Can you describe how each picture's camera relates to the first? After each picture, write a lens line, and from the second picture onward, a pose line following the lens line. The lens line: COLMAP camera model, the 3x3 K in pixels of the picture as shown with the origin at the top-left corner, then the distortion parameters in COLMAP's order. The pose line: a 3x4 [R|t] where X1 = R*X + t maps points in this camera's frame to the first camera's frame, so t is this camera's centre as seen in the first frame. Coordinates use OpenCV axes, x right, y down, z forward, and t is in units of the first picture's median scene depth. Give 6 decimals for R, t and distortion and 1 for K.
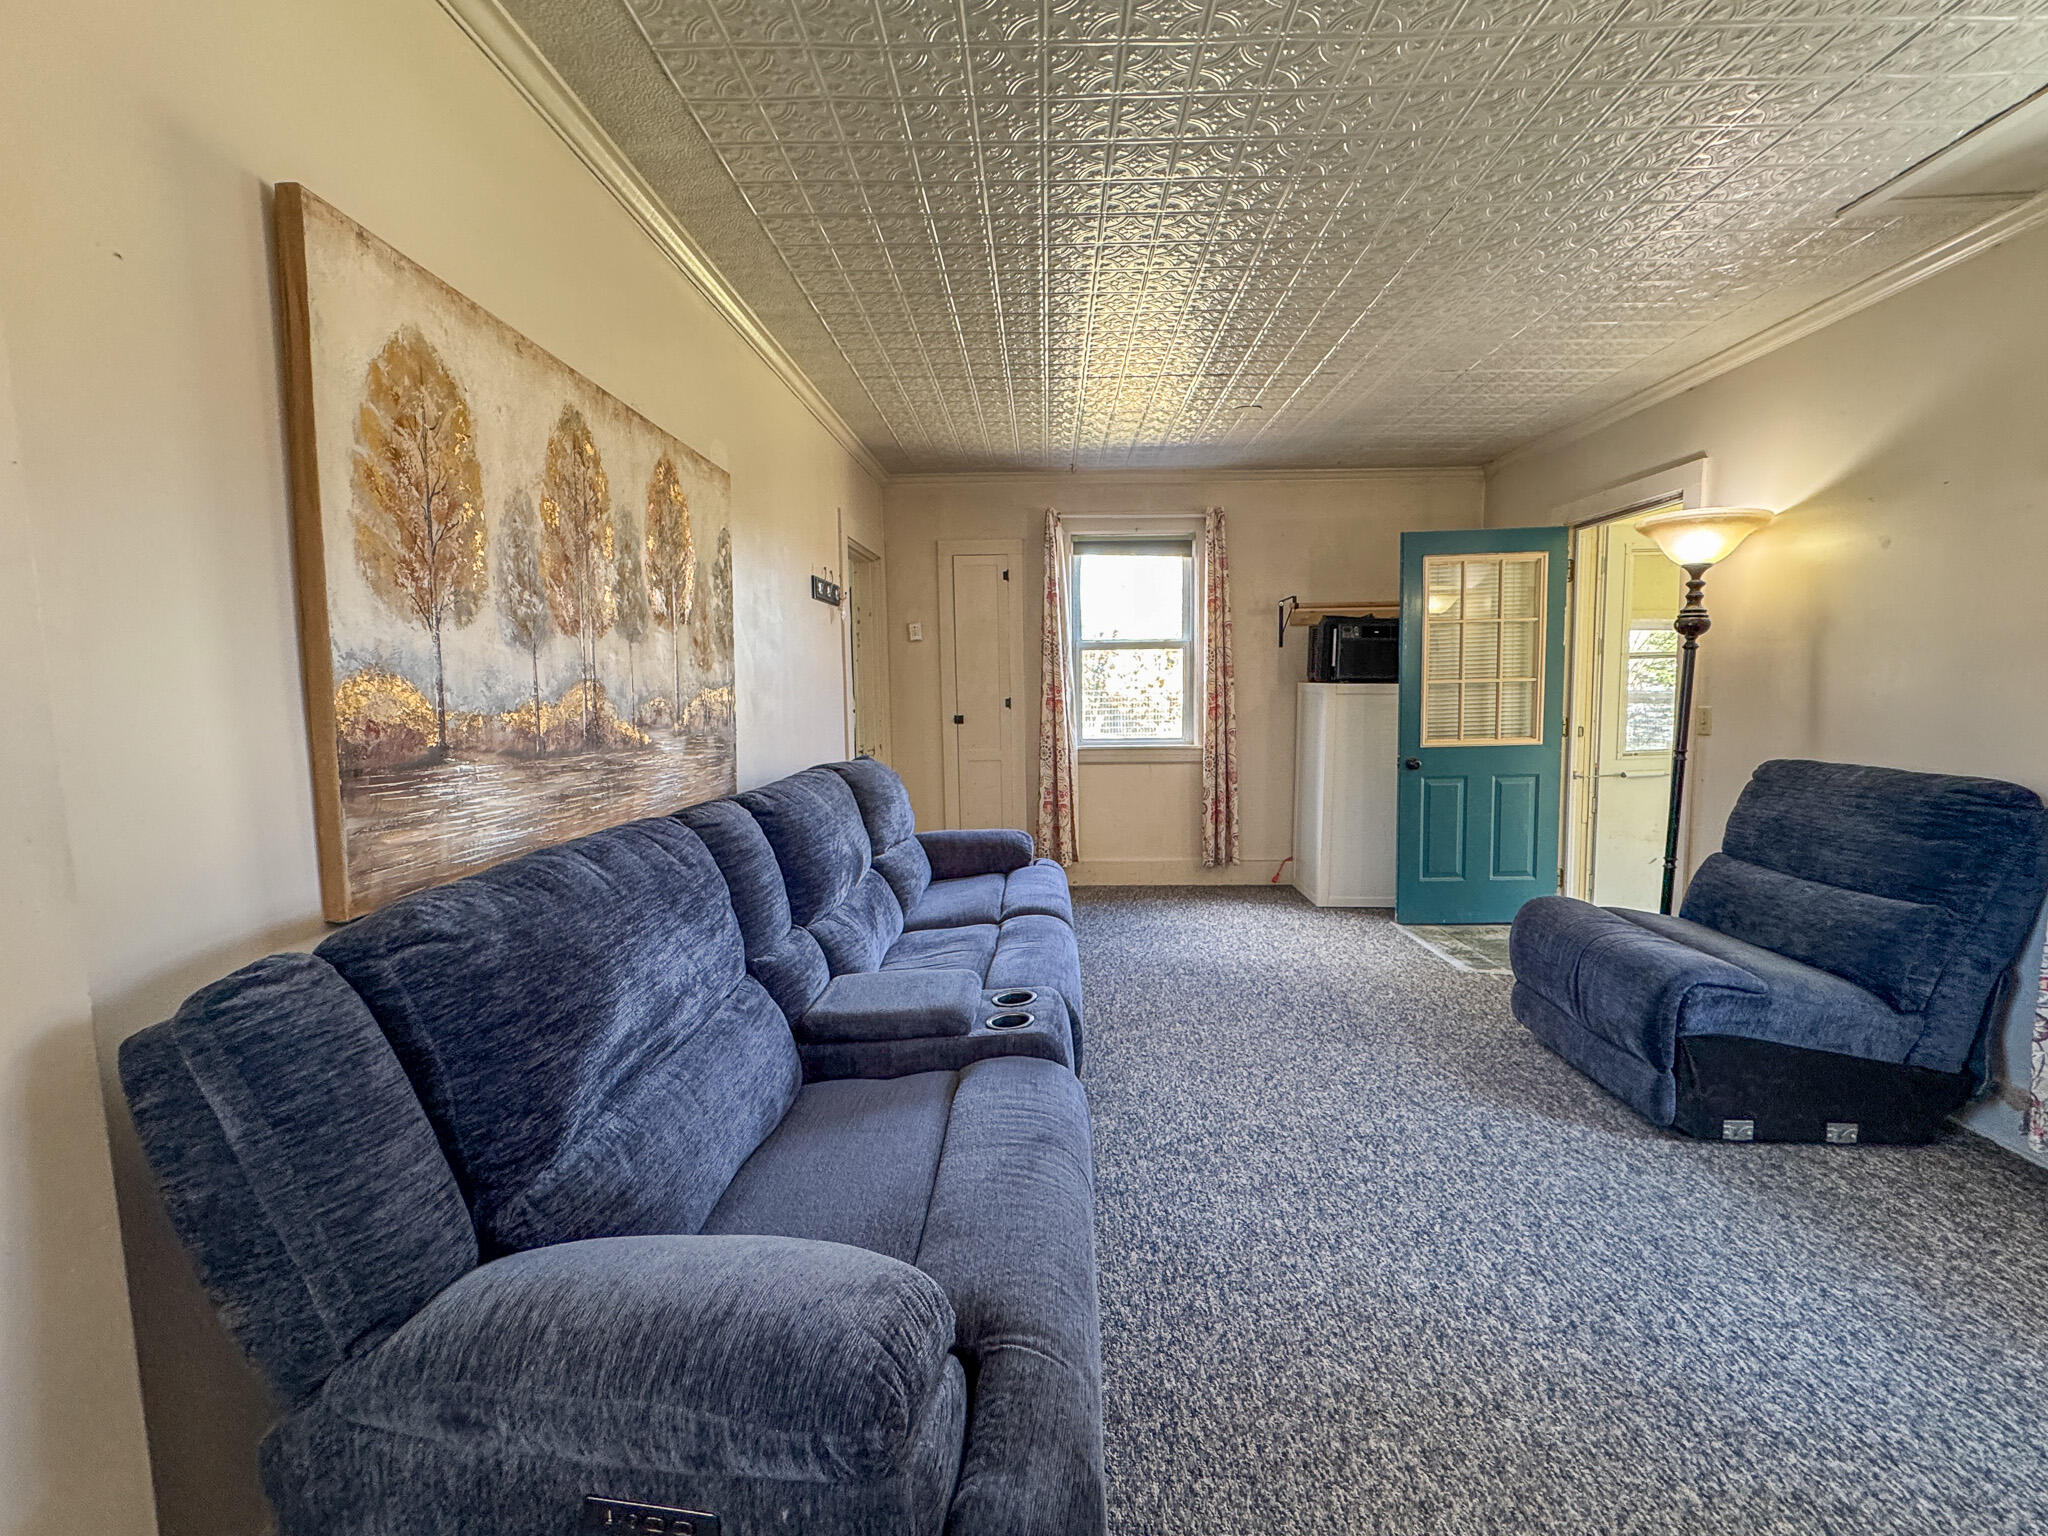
lens RADIAL K [[829.6, 0, 1017.9], [0, 829.6, 756.7], [0, 0, 1]] dist [-0.000931, 0.000417]
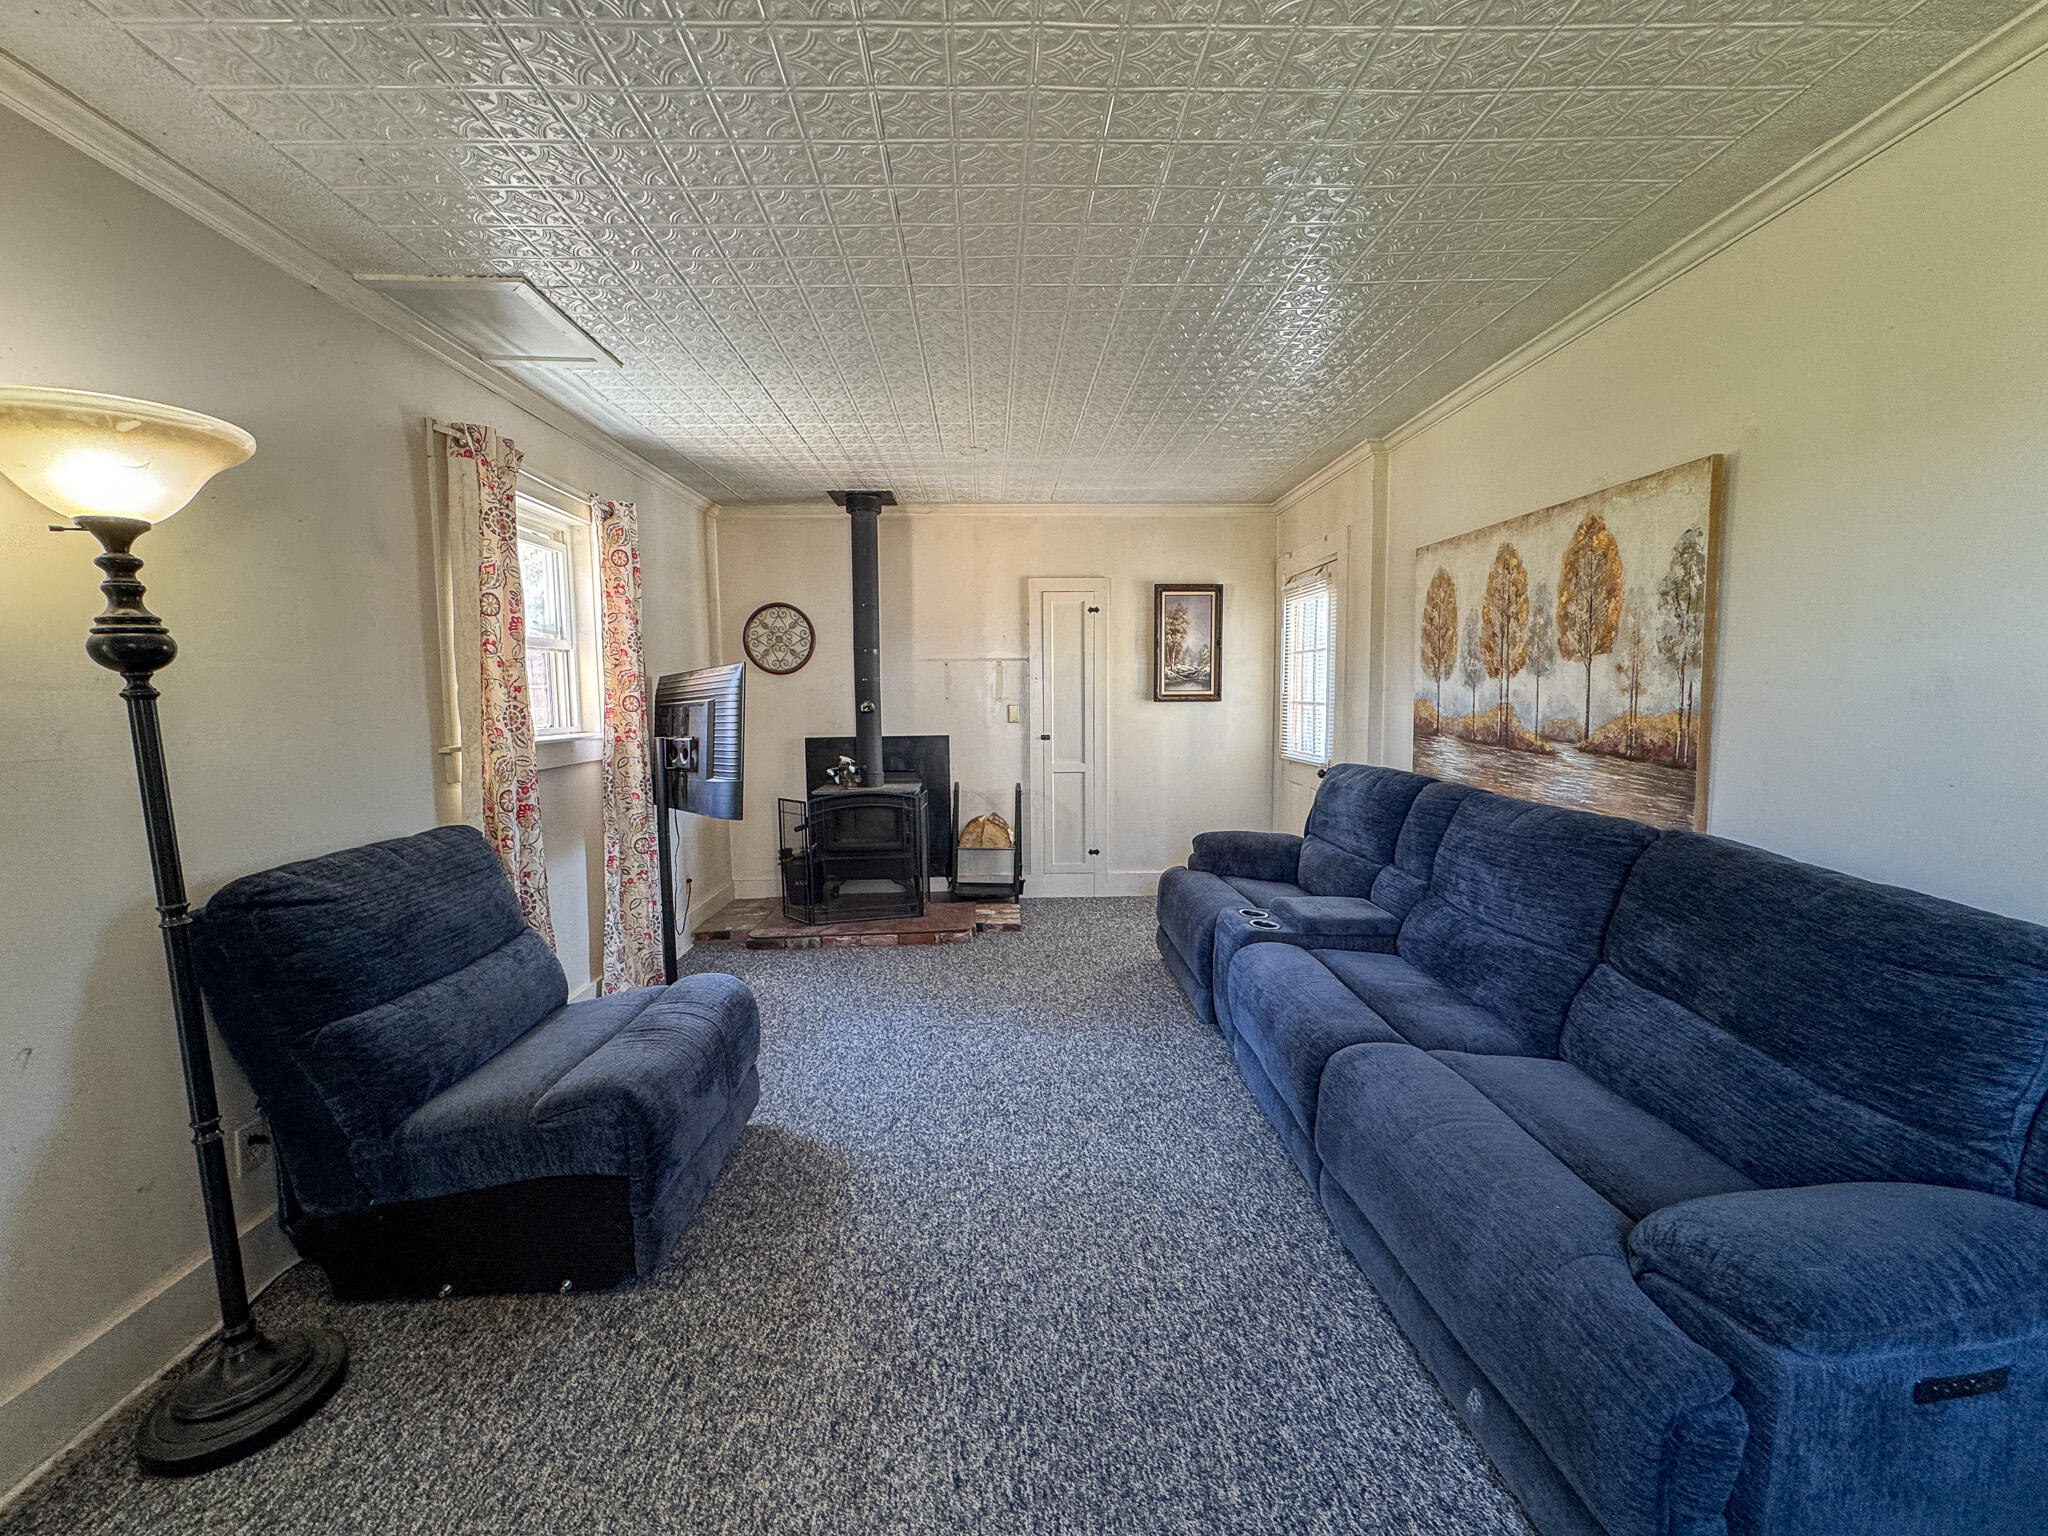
lens RADIAL K [[829.6, 0, 1021.4], [0, 829.6, 766.6], [0, 0, 1]] dist [-0.000931, 0.000417]
pose [[-0.996486, 0.033526, -0.076754, 0.620455], [0.019564, 0.984212, 0.175910, -0.297677], [0.081440, 0.173791, -0.981409, 2.750376]]
